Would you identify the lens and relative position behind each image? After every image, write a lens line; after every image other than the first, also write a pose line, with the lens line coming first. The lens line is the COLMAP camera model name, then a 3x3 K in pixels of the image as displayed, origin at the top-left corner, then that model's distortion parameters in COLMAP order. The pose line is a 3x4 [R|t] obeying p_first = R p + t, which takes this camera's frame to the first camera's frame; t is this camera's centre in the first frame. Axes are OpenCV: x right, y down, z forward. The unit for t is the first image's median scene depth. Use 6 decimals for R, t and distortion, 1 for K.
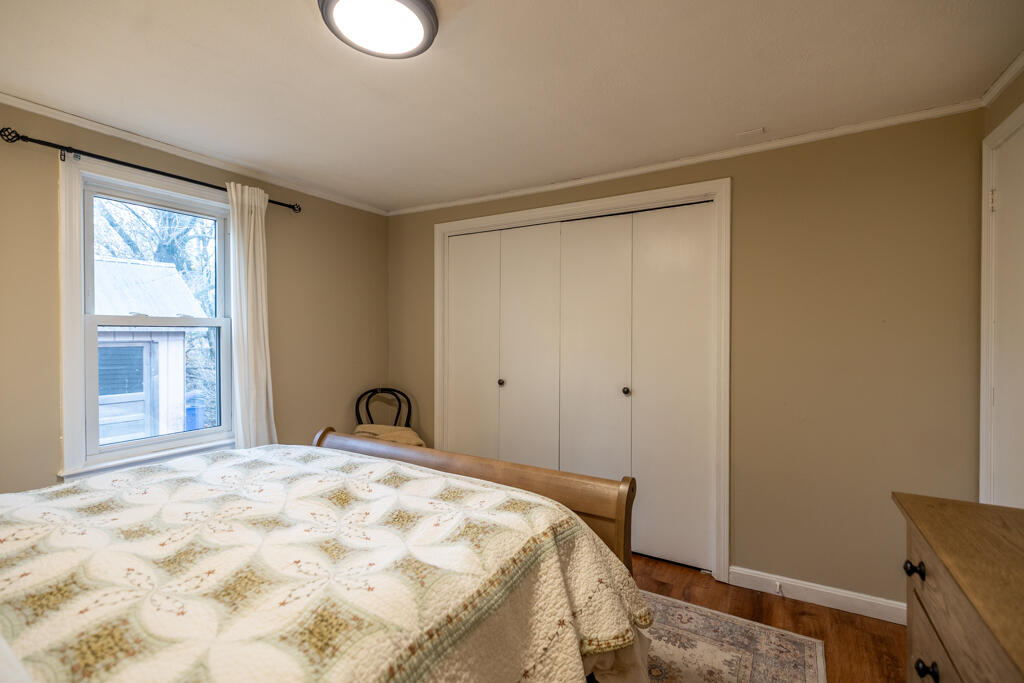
lens RADIAL K [[460.3, 0, 512.0], [0, 460.3, 341.5], [0, 0, 1]] dist [0.000094, 0.000068]
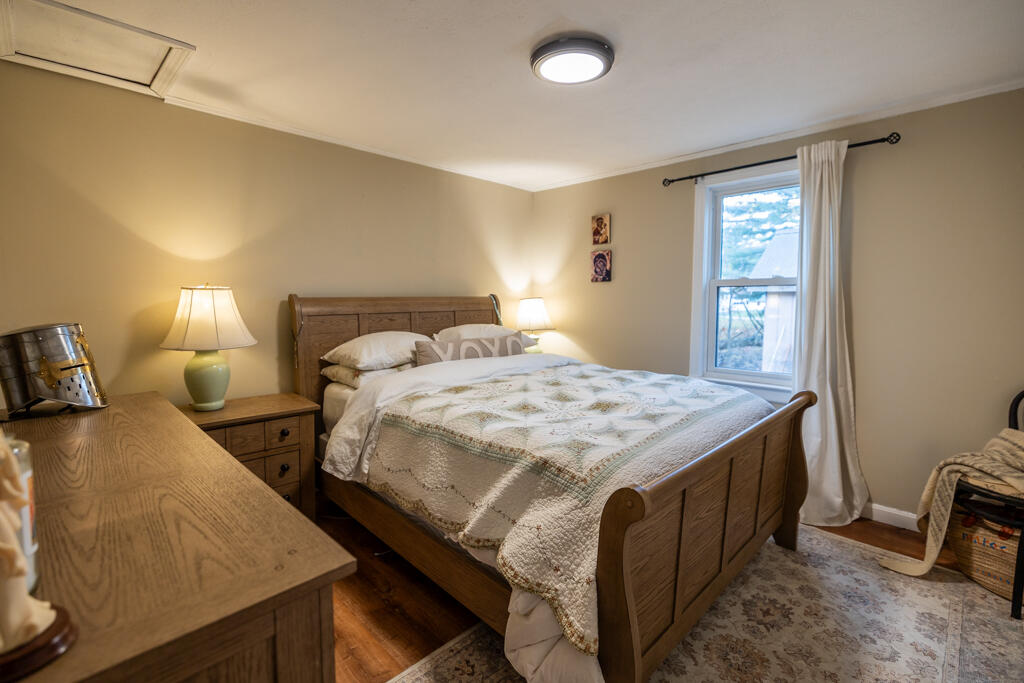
lens RADIAL K [[460.3, 0, 512.0], [0, 460.3, 341.5], [0, 0, 1]] dist [0.000094, 0.000068]
pose [[-0.248641, 0.092874, -0.964133, 0.658864], [-0.008326, 0.995151, 0.098010, 0.001132], [0.968560, 0.032397, -0.246662, 0.668711]]
